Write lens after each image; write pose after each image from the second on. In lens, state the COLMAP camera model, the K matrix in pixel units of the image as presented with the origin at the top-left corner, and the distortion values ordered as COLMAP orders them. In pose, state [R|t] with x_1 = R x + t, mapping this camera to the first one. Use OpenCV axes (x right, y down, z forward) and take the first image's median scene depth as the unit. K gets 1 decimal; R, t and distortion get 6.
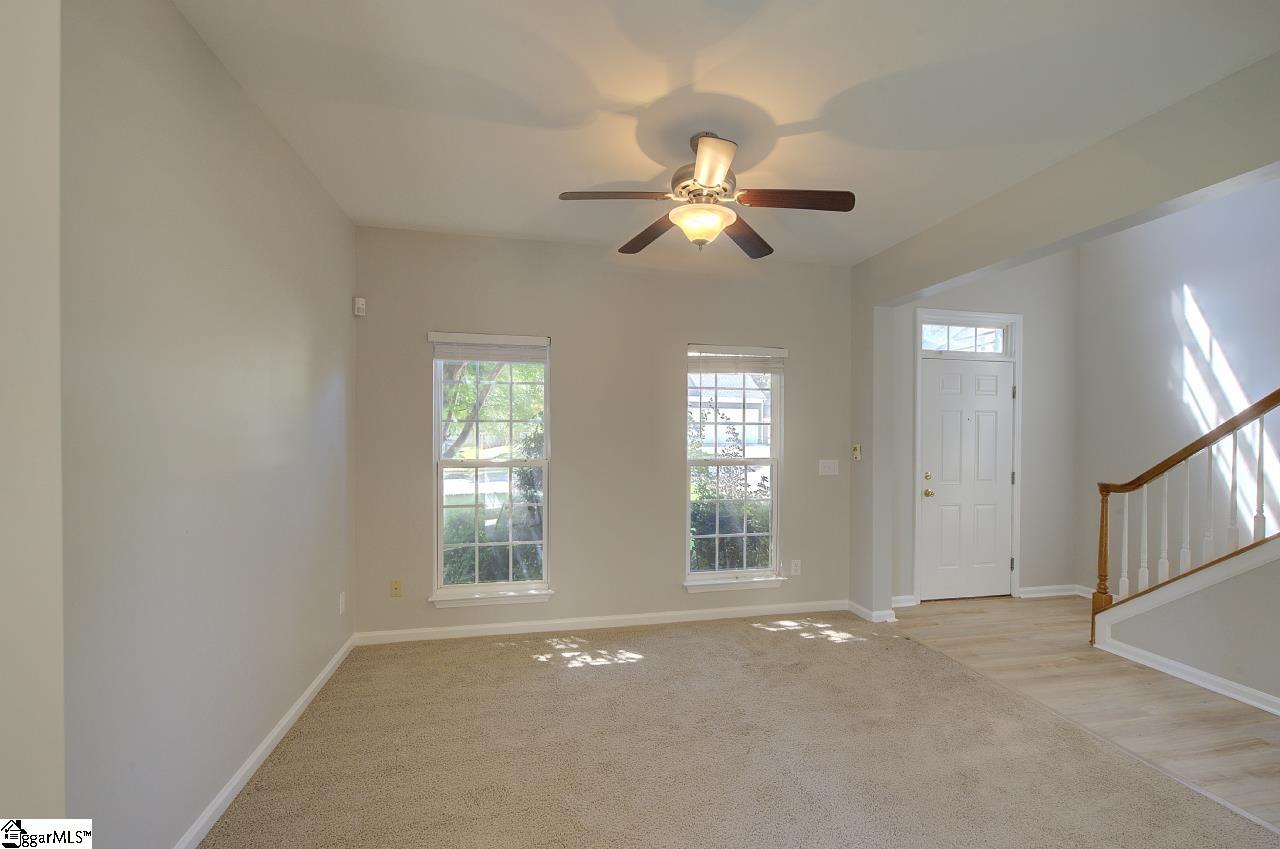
lens RADIAL K [[546.1, 0, 642.5], [0, 546.1, 434.9], [0, 0, 1]] dist [0.002163, 0.001808]
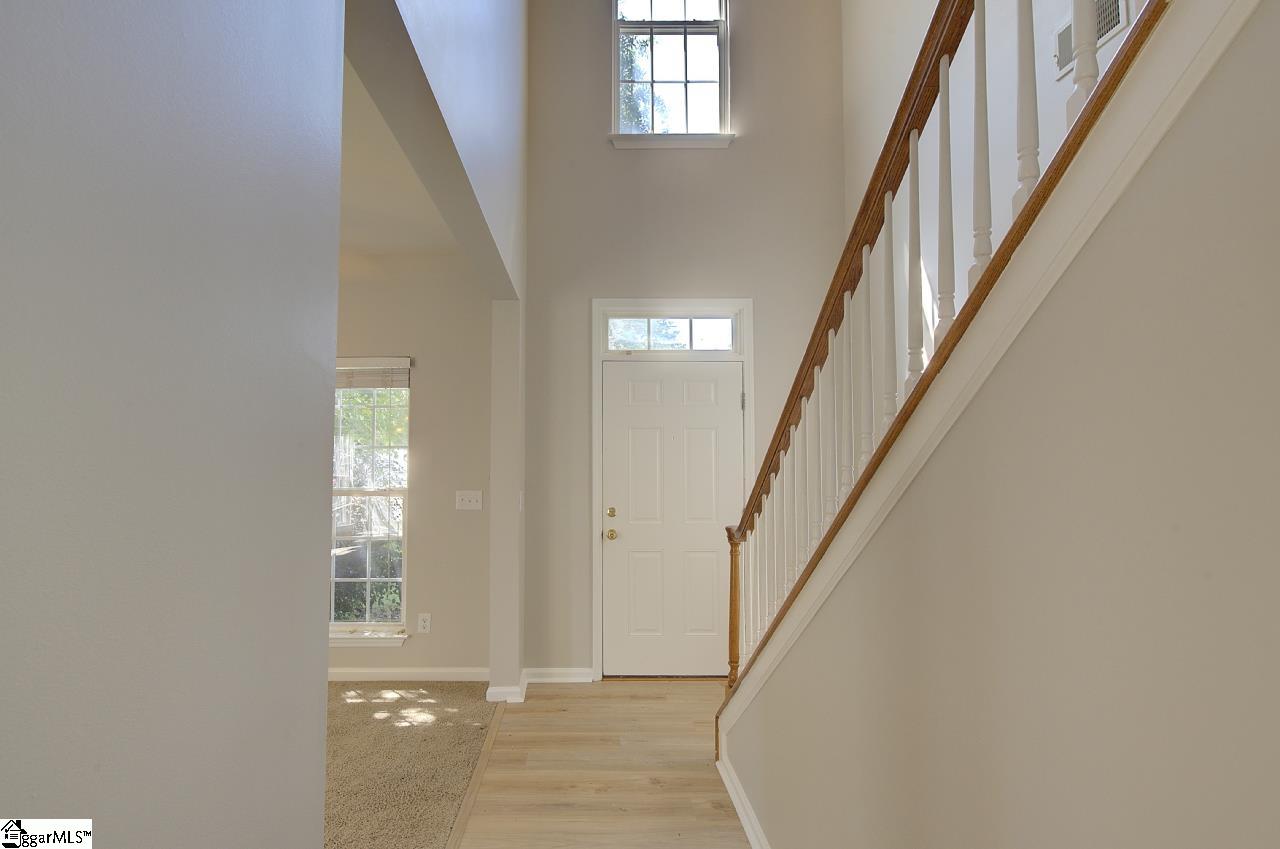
lens RADIAL K [[586.7, 0, 640.2], [0, 586.7, 428.2], [0, 0, 1]] dist [0.005596, 0.000089]
pose [[0.975005, -0.017849, -0.221464, 0.786172], [0.006844, 0.998708, -0.050362, -0.001346], [0.222077, 0.047587, 0.973867, 0.205031]]
